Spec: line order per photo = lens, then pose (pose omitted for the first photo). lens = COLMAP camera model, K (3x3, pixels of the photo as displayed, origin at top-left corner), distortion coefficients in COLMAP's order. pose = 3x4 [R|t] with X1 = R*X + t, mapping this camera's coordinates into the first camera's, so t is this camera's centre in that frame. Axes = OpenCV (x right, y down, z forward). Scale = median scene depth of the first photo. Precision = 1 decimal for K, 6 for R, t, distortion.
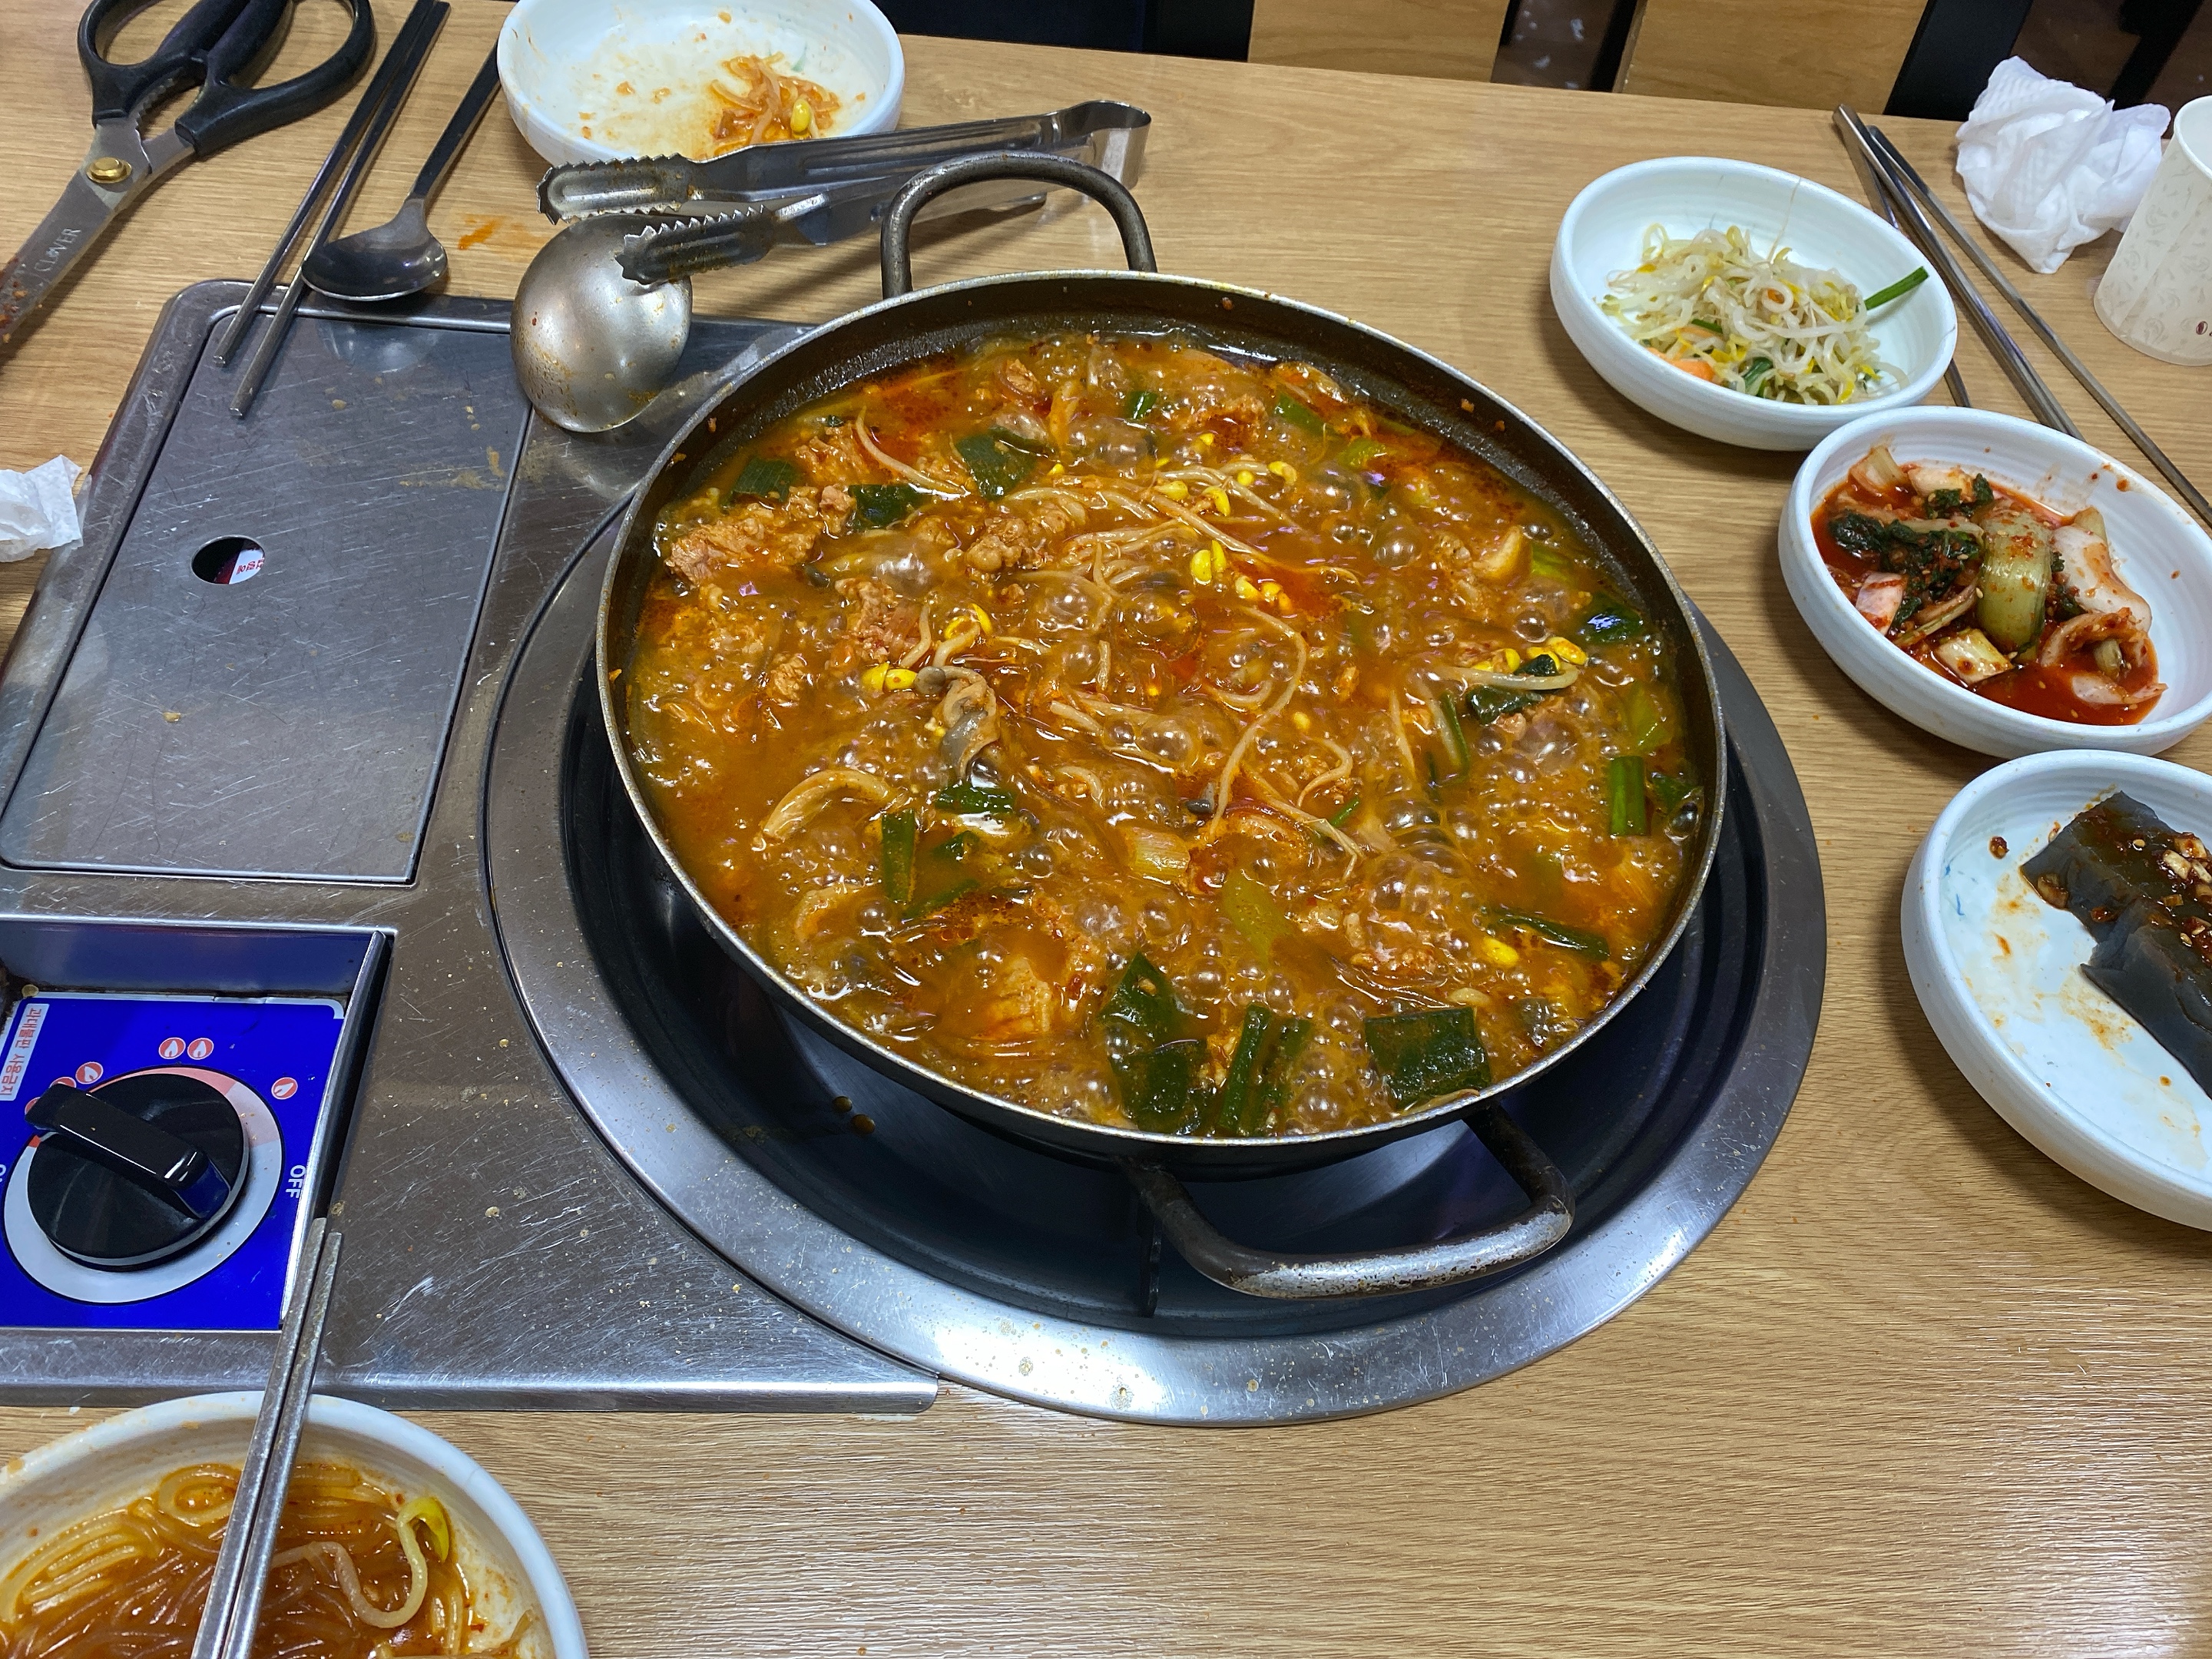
lens RADIAL K [[1728.6, 0, 1106.7], [0, 1728.6, 830.3], [0, 0, 1]] dist [-0.000704, -0.011522]
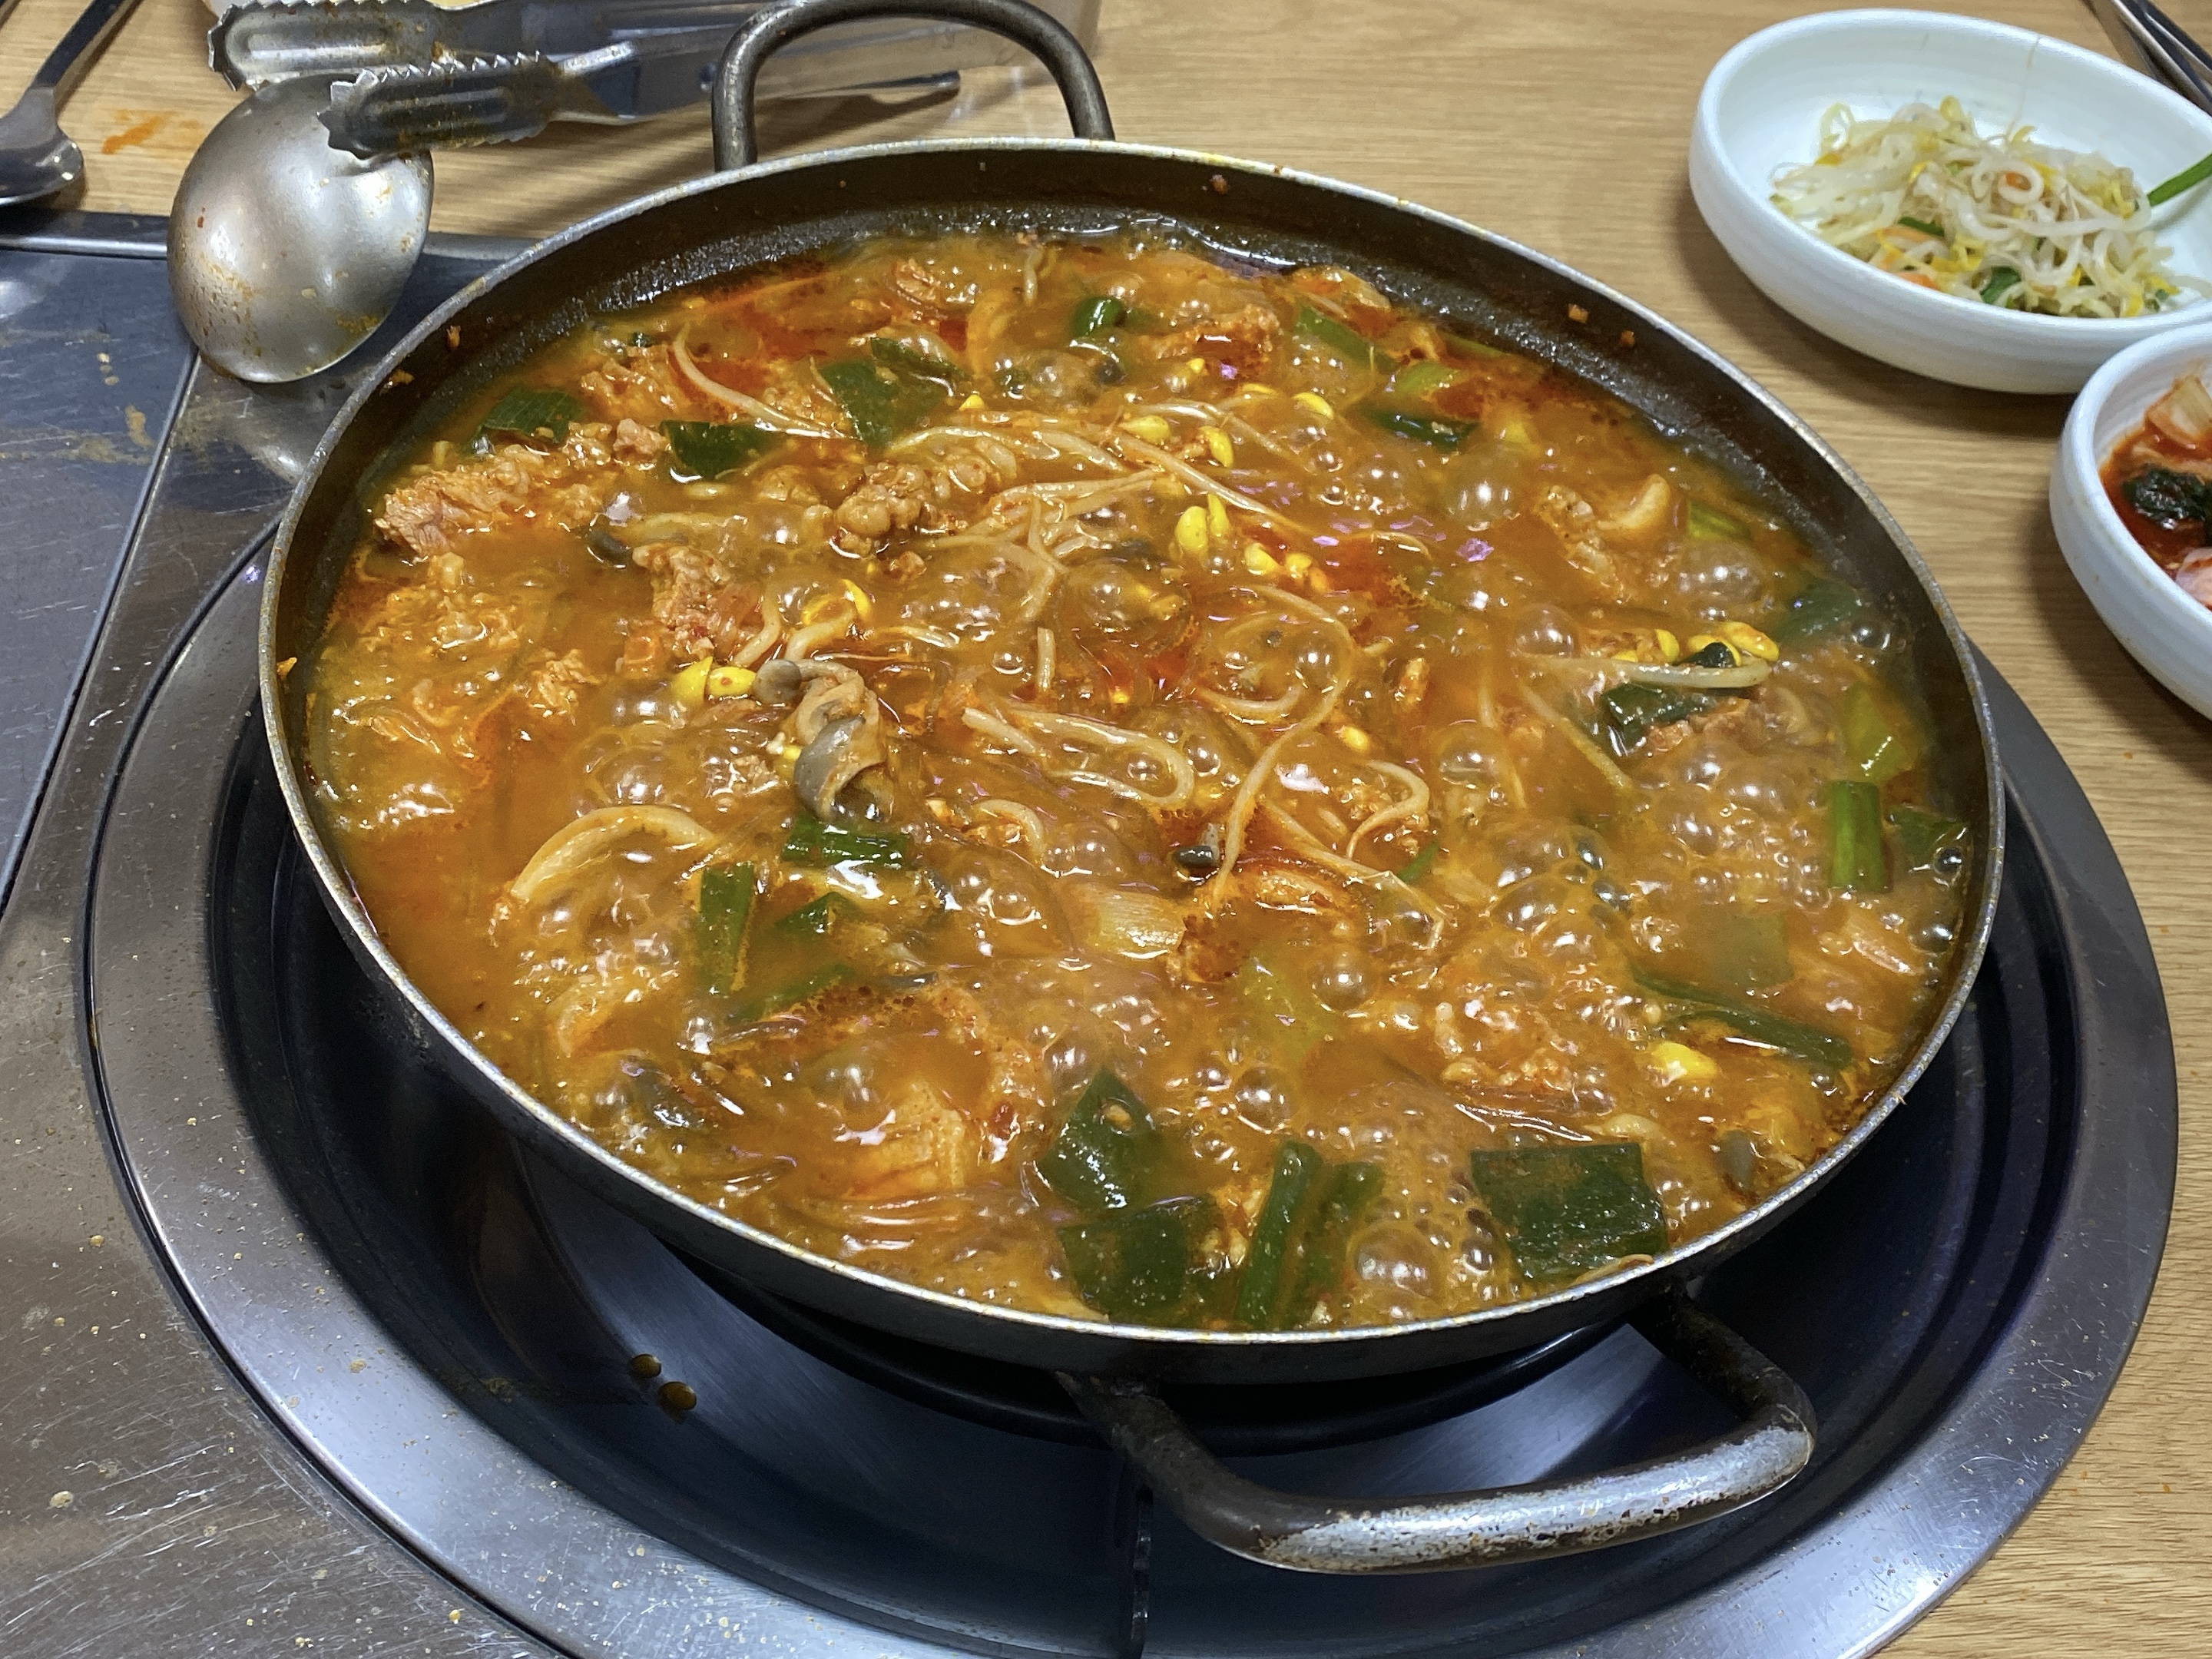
lens RADIAL K [[2471.6, 0, 1103.5], [0, 2471.6, 830.5], [0, 0, 1]] dist [-0.007577, 0.000000]
pose [[0.999699, -0.023352, 0.007587, 0.011788], [0.024162, 0.990593, -0.134695, 0.091648], [-0.004370, 0.134837, 0.990858, 0.078298]]
